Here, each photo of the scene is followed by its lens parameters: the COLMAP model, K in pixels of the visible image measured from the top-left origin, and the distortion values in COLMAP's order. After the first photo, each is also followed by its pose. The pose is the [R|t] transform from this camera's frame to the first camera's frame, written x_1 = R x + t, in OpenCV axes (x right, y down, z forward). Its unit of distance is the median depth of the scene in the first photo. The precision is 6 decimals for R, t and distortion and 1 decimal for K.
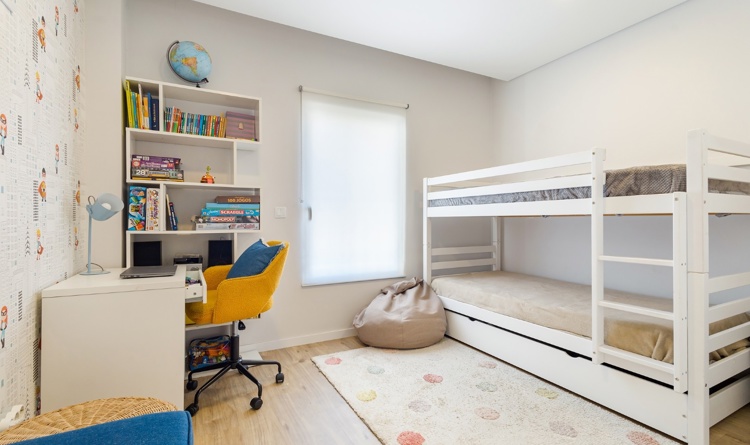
lens RADIAL K [[355.2, 0, 381.4], [0, 355.2, 215.6], [0, 0, 1]] dist [0.015786, 0.000241]
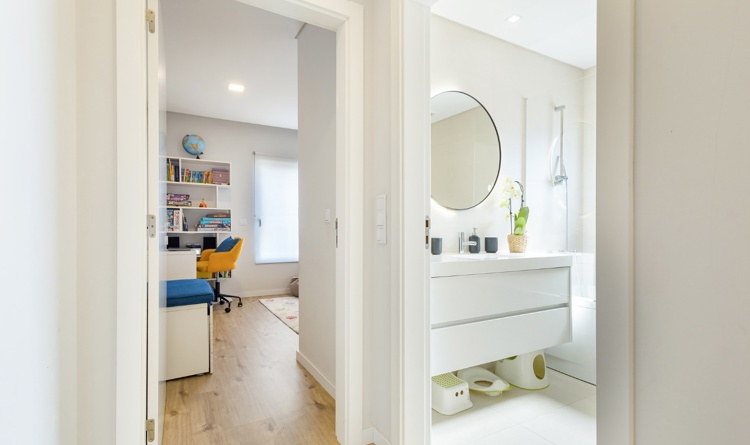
lens RADIAL K [[355.2, 0, 371.4], [0, 355.2, 229.2], [0, 0, 1]] dist [0.015786, 0.000241]
pose [[0.999616, 0.006078, 0.027029, 0.383643], [-0.006548, 0.999828, 0.017339, -0.011127], [-0.026919, -0.017509, 0.999484, -0.985062]]
